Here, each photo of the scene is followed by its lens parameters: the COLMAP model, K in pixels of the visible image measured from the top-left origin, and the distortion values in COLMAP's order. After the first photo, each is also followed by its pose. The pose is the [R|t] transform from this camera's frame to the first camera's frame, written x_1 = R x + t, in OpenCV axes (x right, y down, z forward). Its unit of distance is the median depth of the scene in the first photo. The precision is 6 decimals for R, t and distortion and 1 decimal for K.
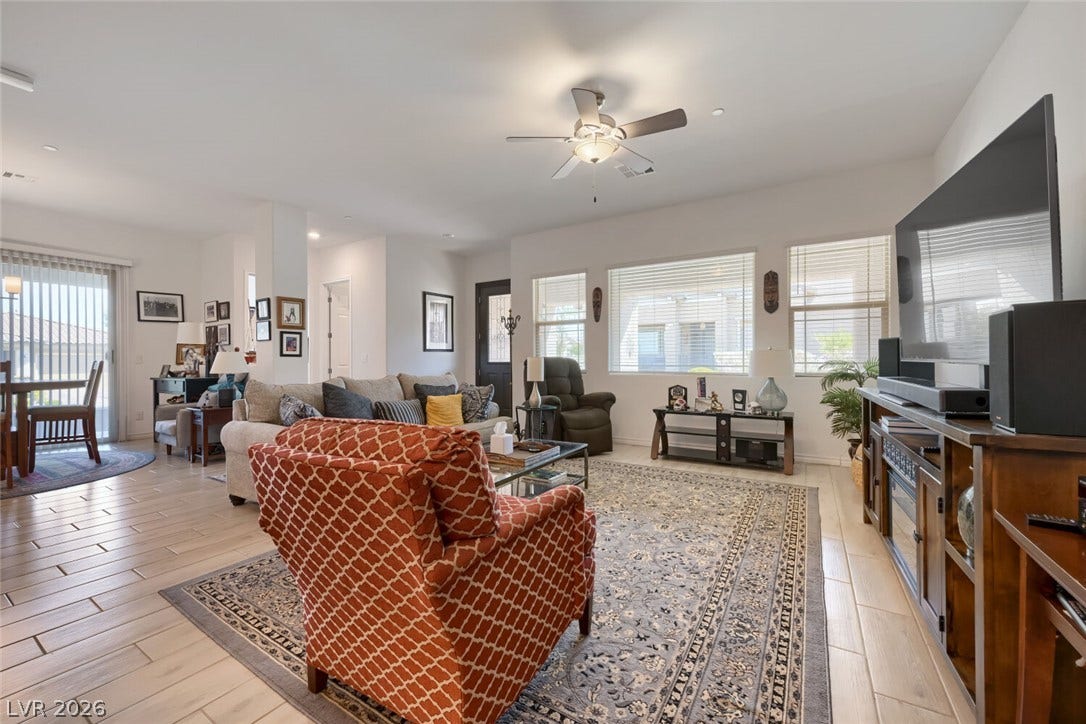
lens RADIAL K [[425.3, 0, 546.3], [0, 425.3, 363.7], [0, 0, 1]] dist [-0.001862, -0.000557]
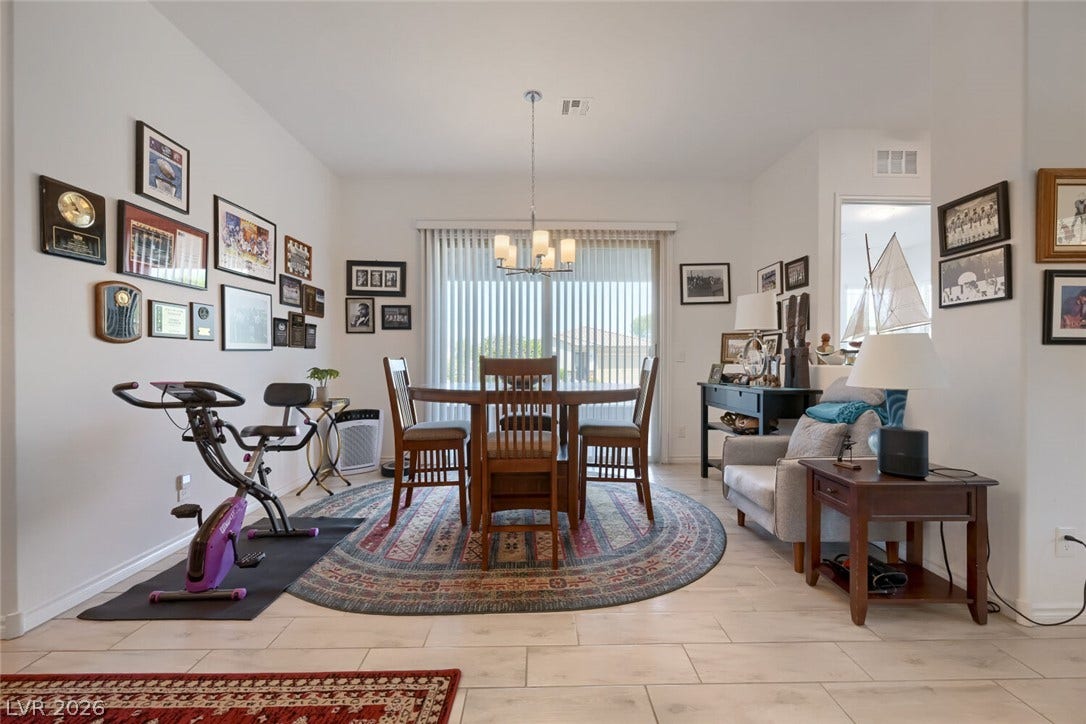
lens RADIAL K [[425.3, 0, 543.8], [0, 425.3, 360.9], [0, 0, 1]] dist [-0.001862, -0.000557]
pose [[0.541802, 0.004370, -0.840494, -0.590795], [-0.010405, 0.999945, -0.001509, 0.001228], [0.840441, 0.009563, 0.541818, 0.503391]]
